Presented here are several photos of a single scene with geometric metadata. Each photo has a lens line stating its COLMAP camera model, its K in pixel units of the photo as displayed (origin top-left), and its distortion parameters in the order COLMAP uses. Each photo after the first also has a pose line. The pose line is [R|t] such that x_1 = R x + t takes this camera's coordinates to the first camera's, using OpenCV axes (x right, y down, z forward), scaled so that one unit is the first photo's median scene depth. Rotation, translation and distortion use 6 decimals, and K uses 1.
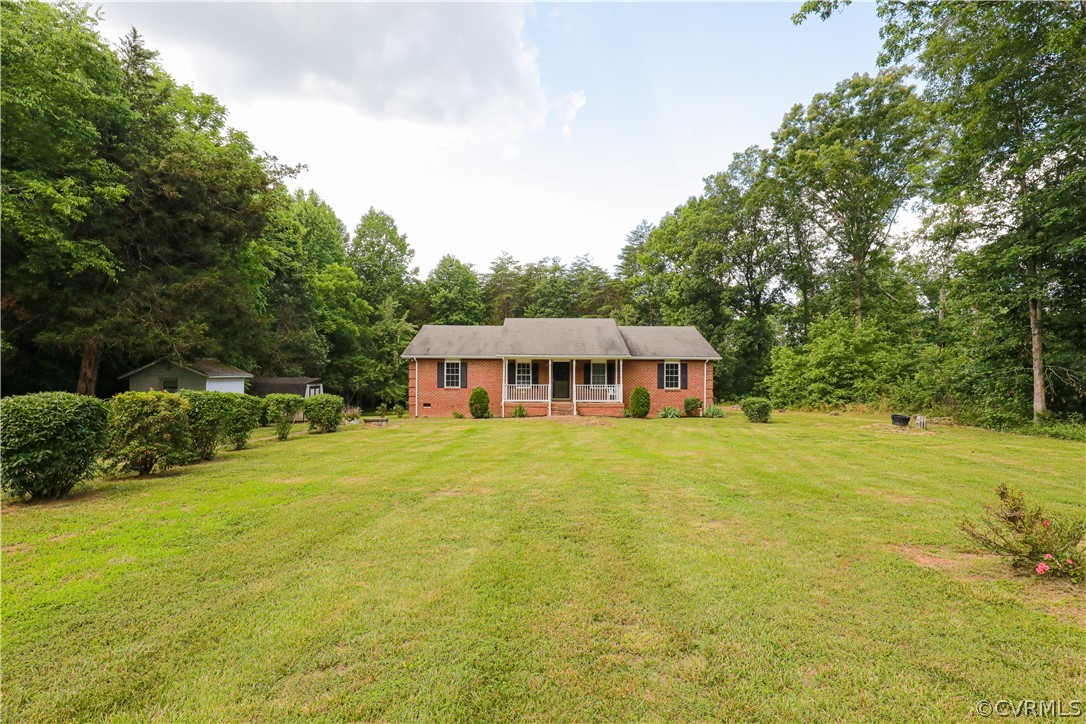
lens RADIAL K [[500.7, 0, 543.2], [0, 500.7, 365.5], [0, 0, 1]] dist [-0.040257, 0.011339]
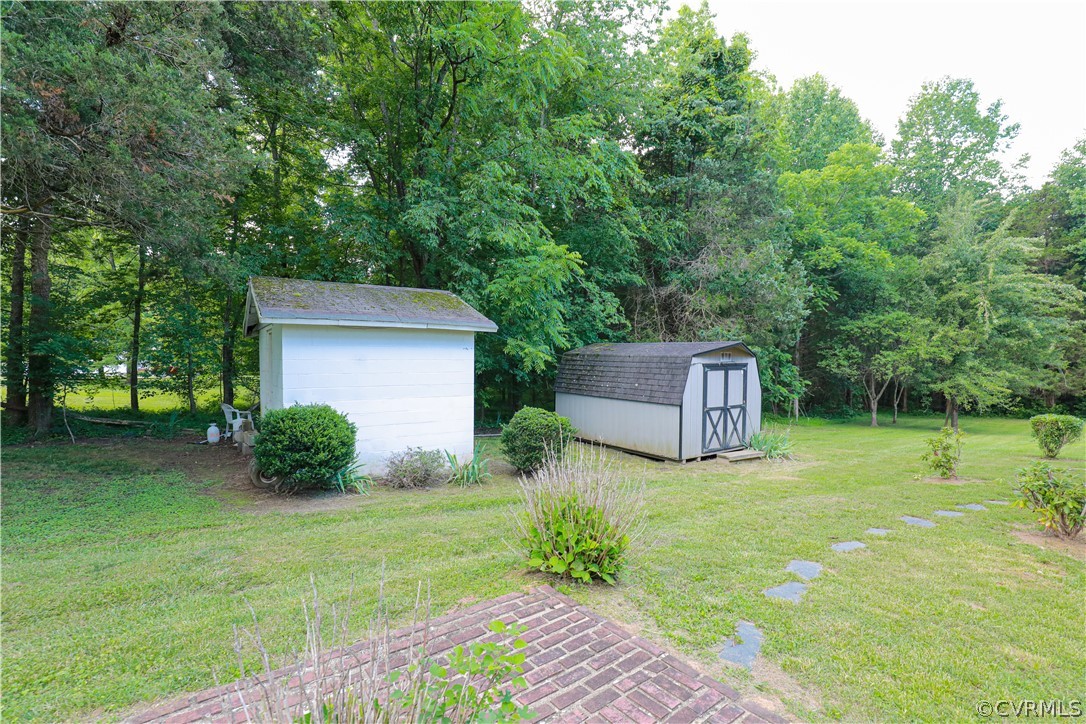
lens RADIAL K [[500.7, 0, 543.2], [0, 500.7, 365.5], [0, 0, 1]] dist [-0.040257, 0.011339]
pose [[0.537920, 0.013893, -0.842882, -0.137570], [0.010348, 0.999680, 0.023081, 0.020433], [0.842933, -0.021138, 0.537604, 0.425705]]
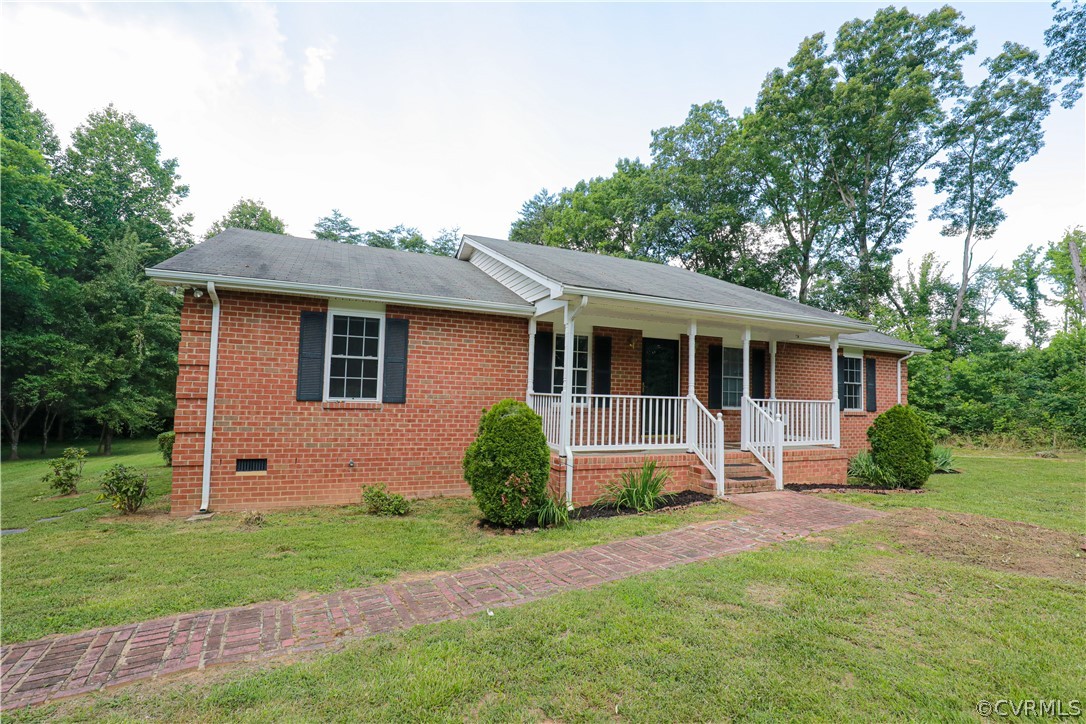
lens RADIAL K [[500.7, 0, 543.2], [0, 500.7, 365.5], [0, 0, 1]] dist [-0.040257, 0.011339]
pose [[0.921757, 0.043860, 0.385278, -0.107312], [-0.028806, 0.998582, -0.044763, 0.018372], [-0.386695, 0.030162, 0.921714, 0.385818]]
